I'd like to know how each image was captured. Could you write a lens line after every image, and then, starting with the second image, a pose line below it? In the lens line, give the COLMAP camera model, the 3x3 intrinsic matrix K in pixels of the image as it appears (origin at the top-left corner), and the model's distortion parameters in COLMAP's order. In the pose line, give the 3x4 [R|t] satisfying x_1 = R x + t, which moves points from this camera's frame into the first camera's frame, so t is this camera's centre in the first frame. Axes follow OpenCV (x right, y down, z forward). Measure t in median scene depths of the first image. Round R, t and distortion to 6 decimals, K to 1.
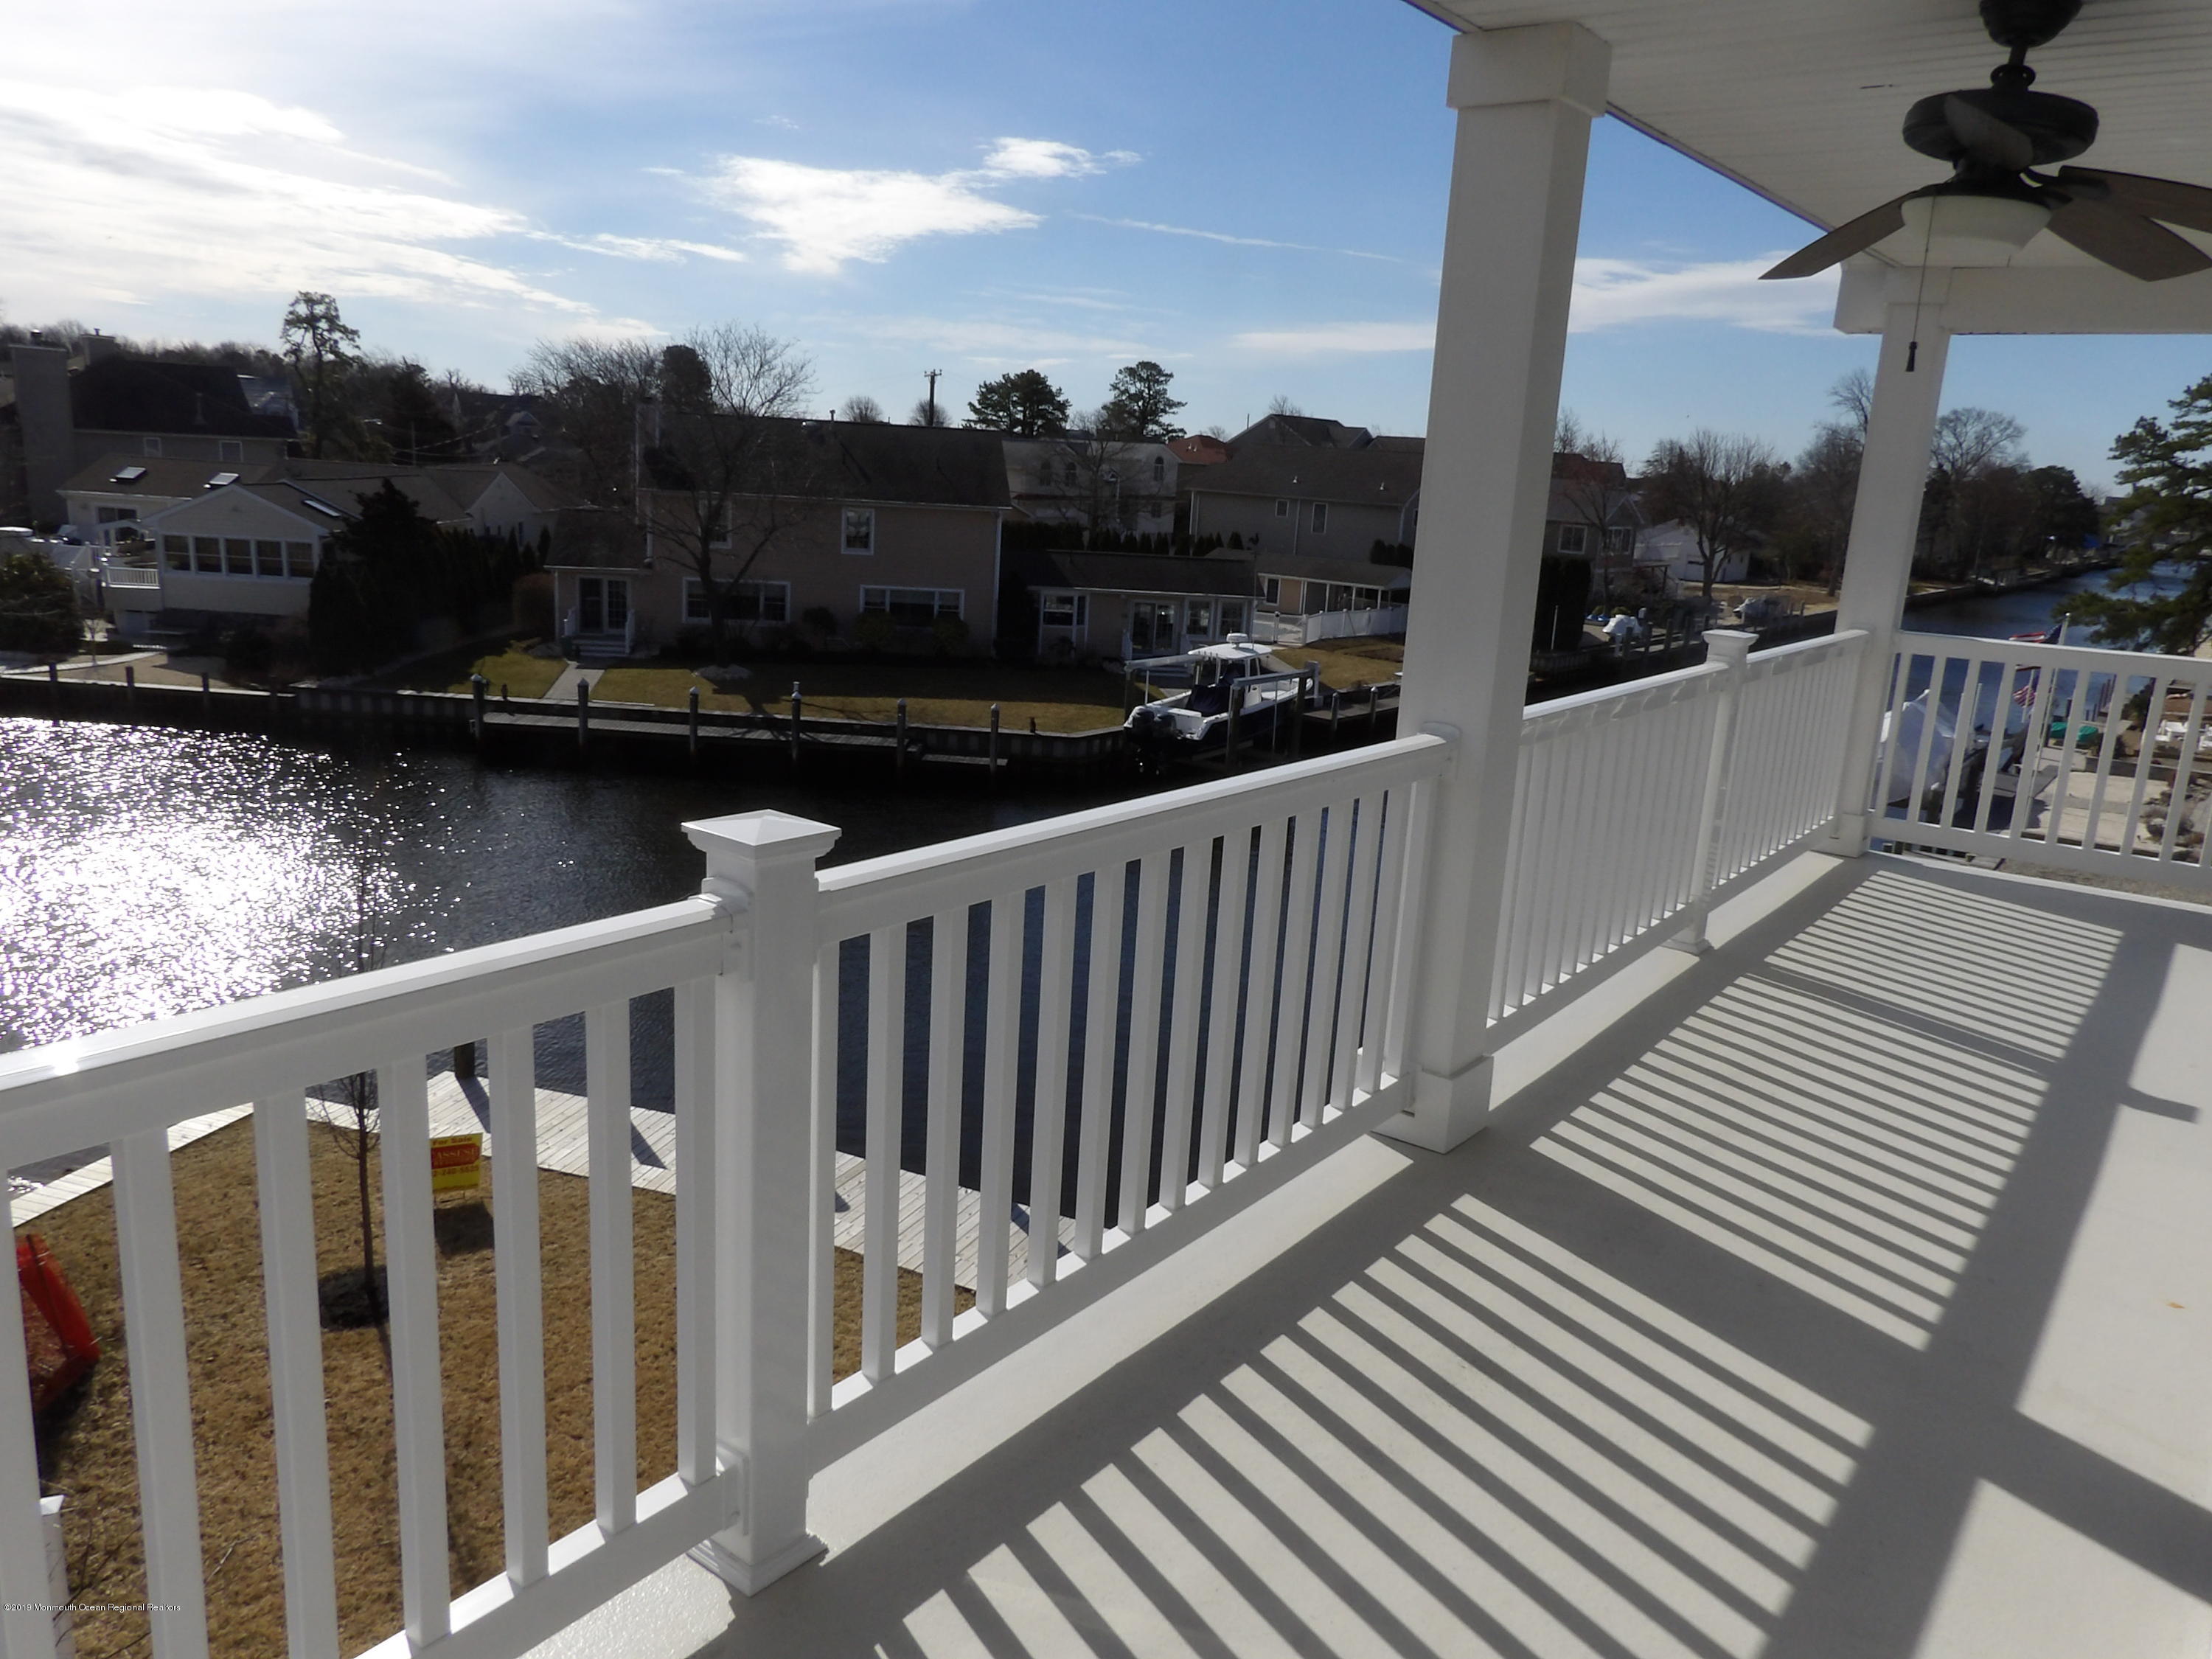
lens RADIAL K [[1580.6, 0, 1106.0], [0, 1580.6, 829.5], [0, 0, 1]] dist [-0.044790, 0.055457]
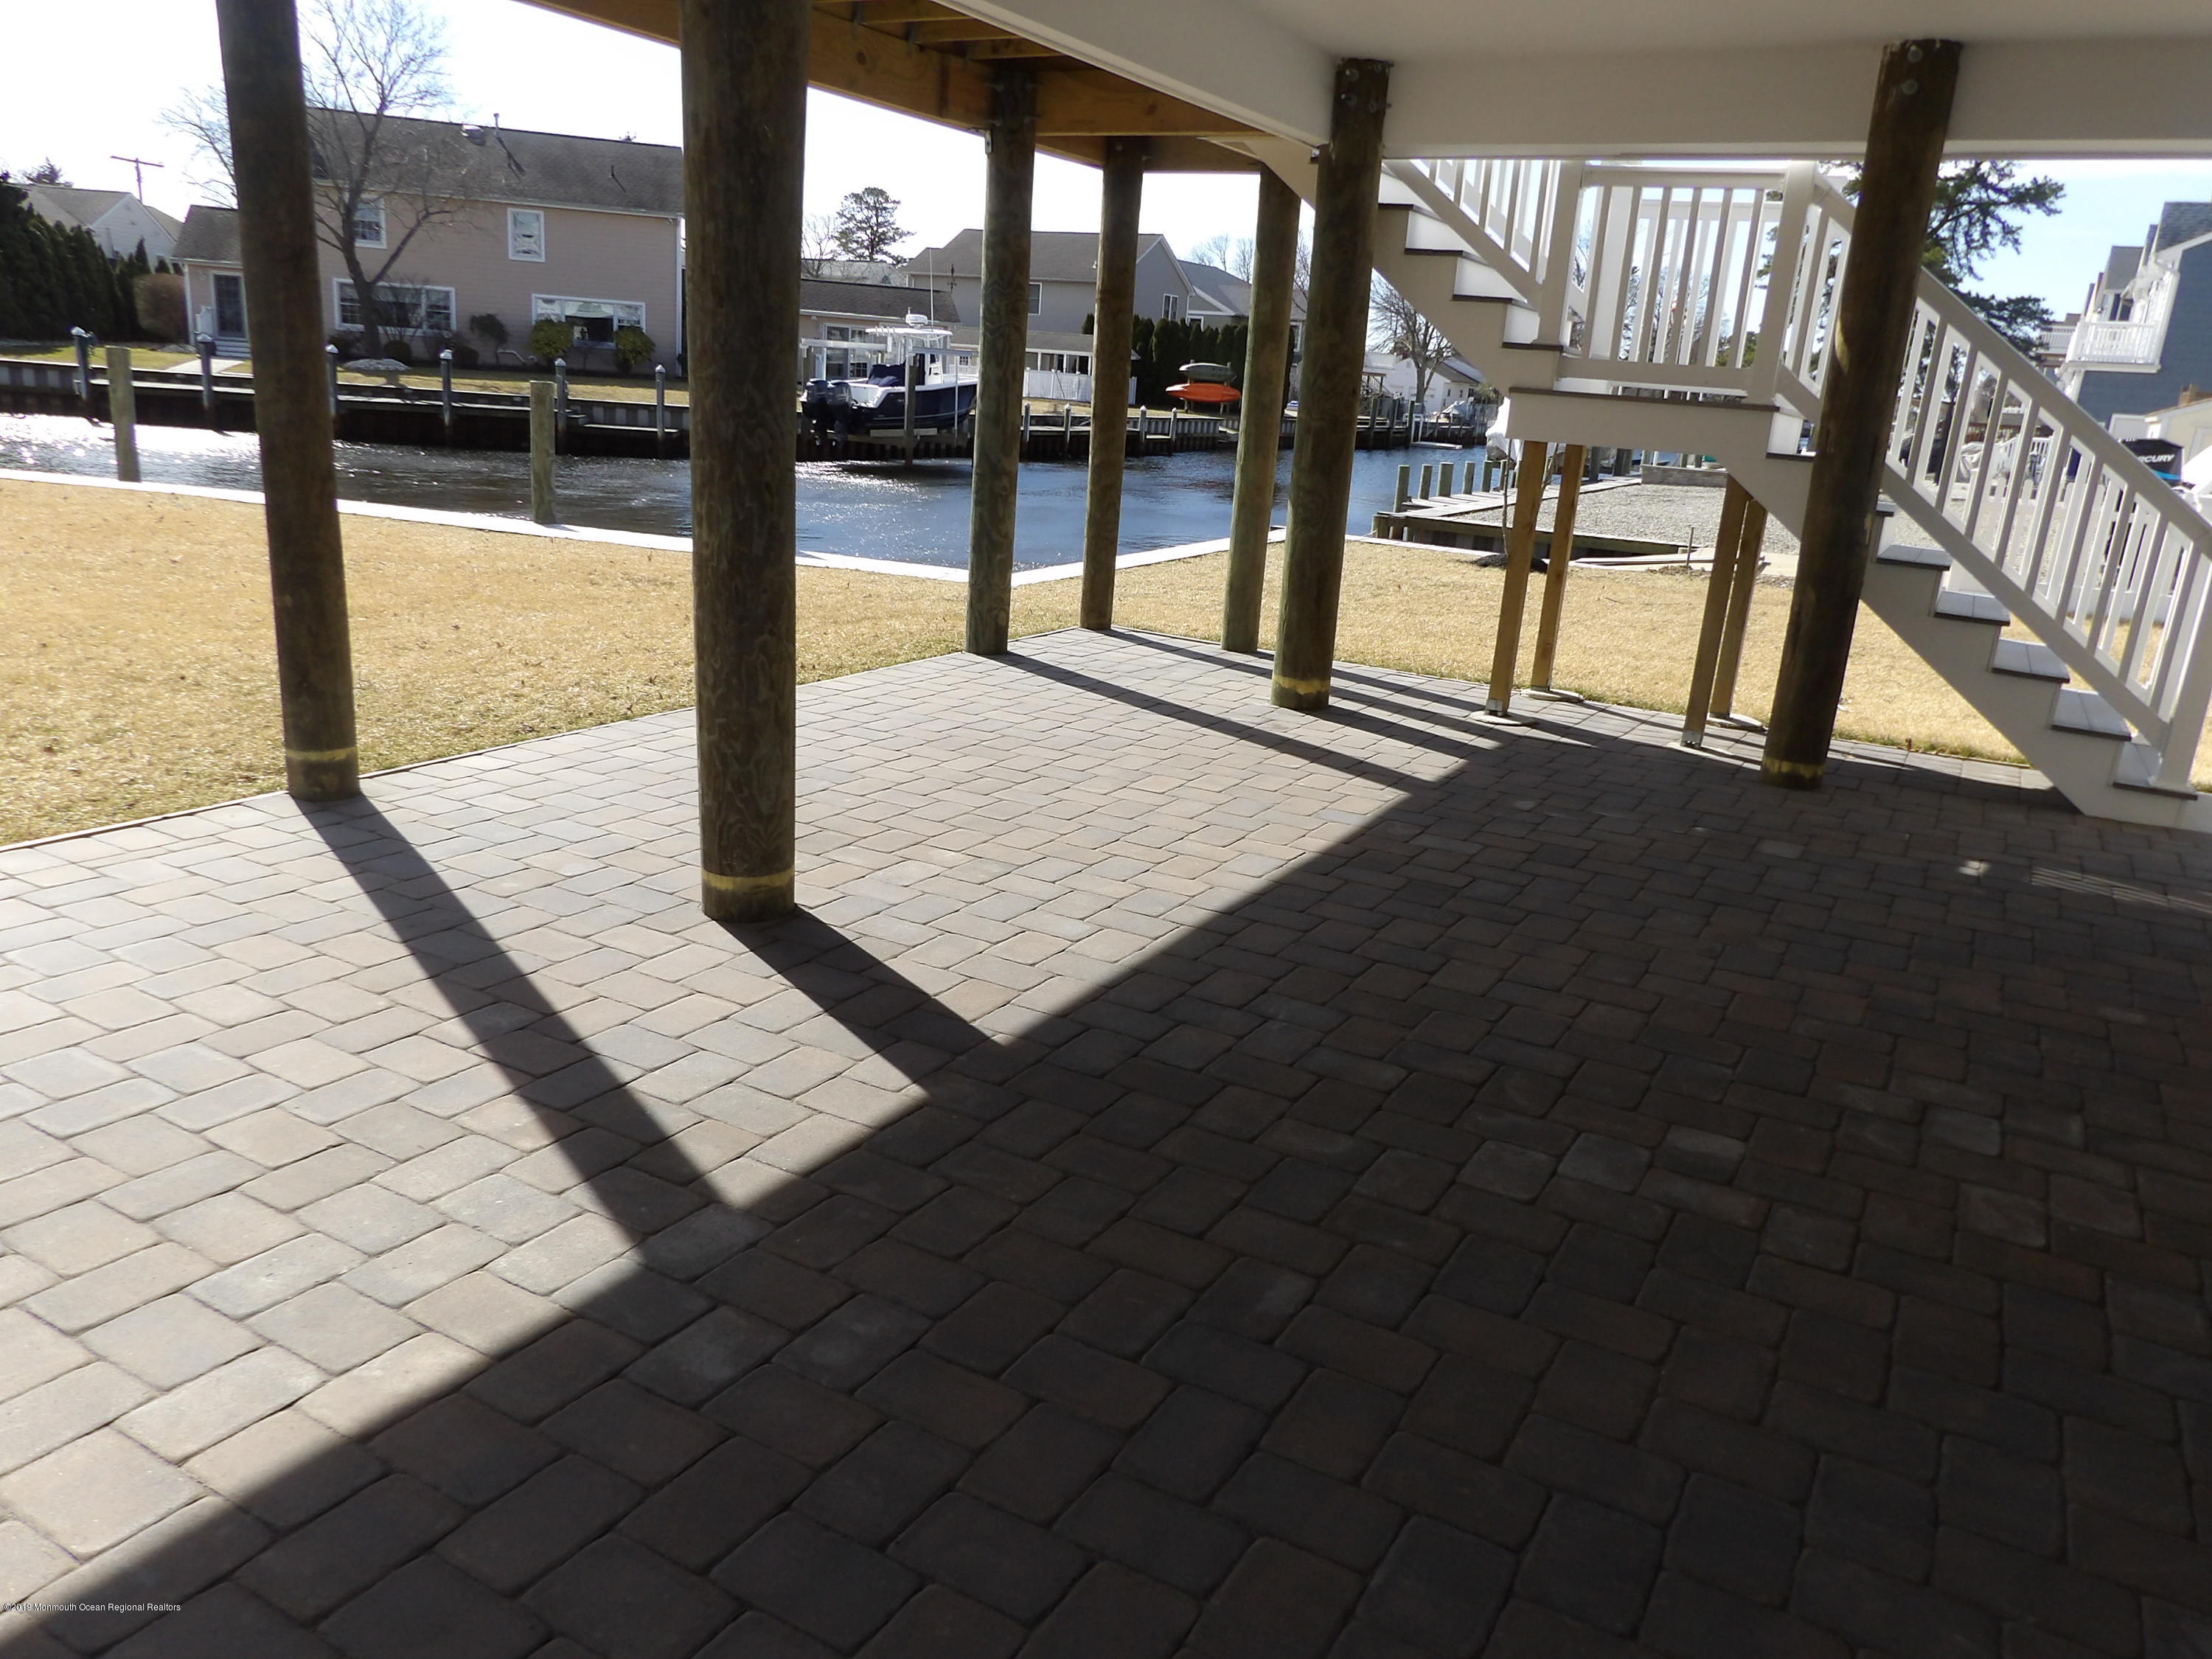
lens RADIAL K [[1580.6, 0, 1106.0], [0, 1580.6, 829.5], [0, 0, 1]] dist [-0.044790, 0.055457]
pose [[0.989345, -0.029419, 0.142584, 0.040710], [0.022315, 0.998441, 0.051172, 0.120740], [-0.143867, -0.047445, 0.988459, -0.003794]]
